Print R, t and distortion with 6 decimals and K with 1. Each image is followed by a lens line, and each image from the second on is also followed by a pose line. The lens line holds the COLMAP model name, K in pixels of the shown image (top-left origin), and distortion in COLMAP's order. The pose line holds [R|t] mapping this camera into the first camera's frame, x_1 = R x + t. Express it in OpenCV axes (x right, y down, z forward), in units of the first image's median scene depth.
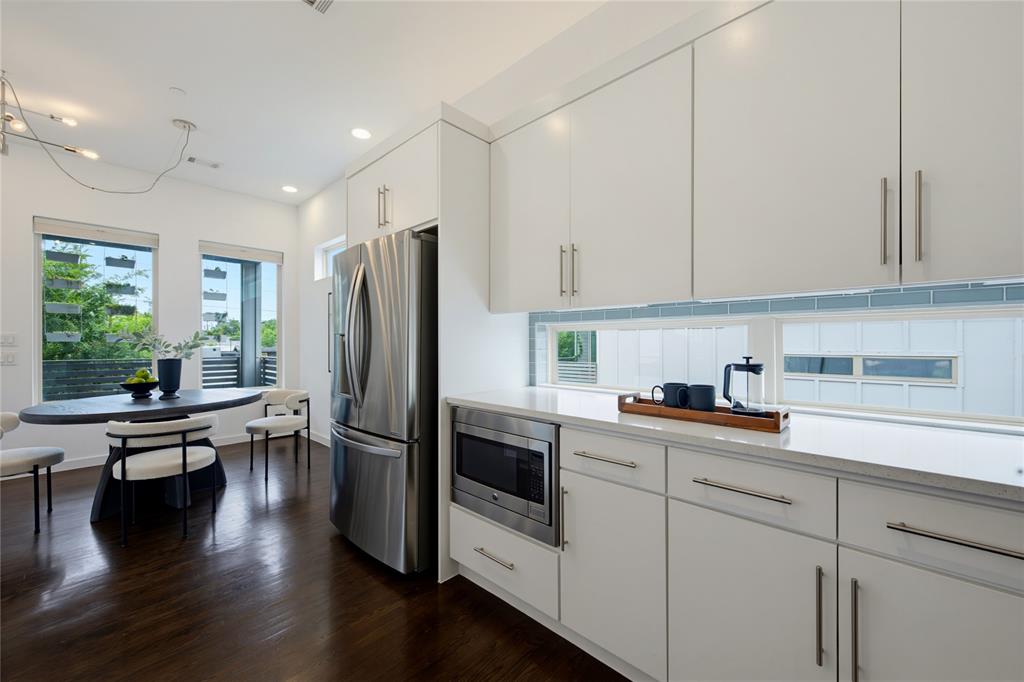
lens RADIAL K [[390.0, 0, 512.0], [0, 390.0, 341.0], [0, 0, 1]] dist [-0.000765, -0.000205]
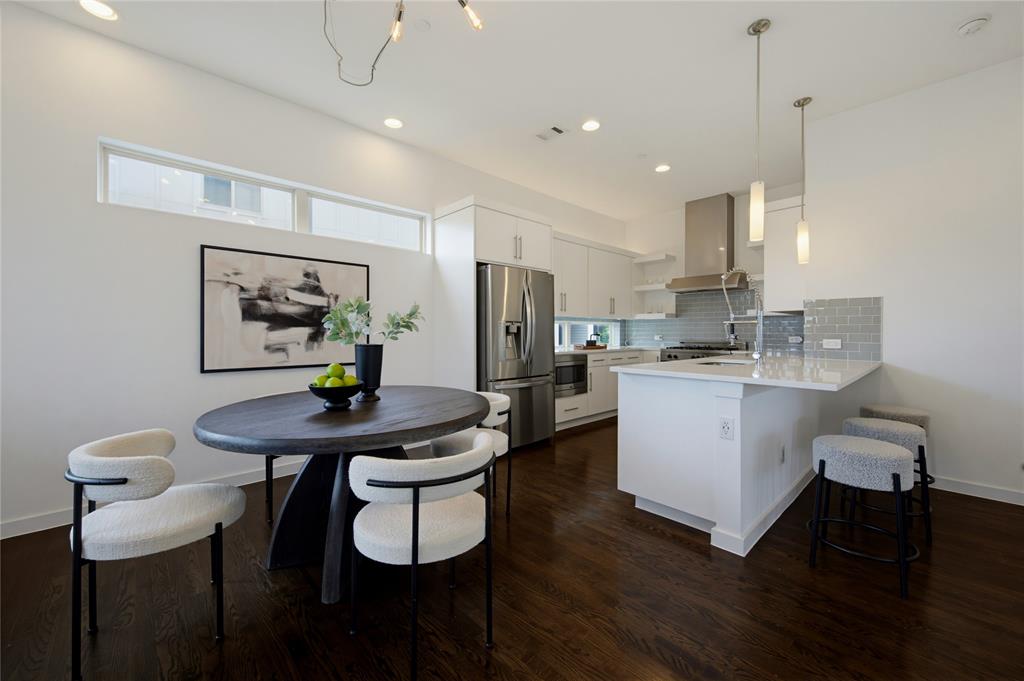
lens RADIAL K [[399.6, 0, 516.0], [0, 399.6, 332.9], [0, 0, 1]] dist [0.000971, -0.000137]
pose [[0.059084, 0.000864, 0.998253, -0.734125], [-0.000502, 1.000000, -0.000836, 0.009838], [-0.998253, -0.000452, 0.059085, 0.319253]]
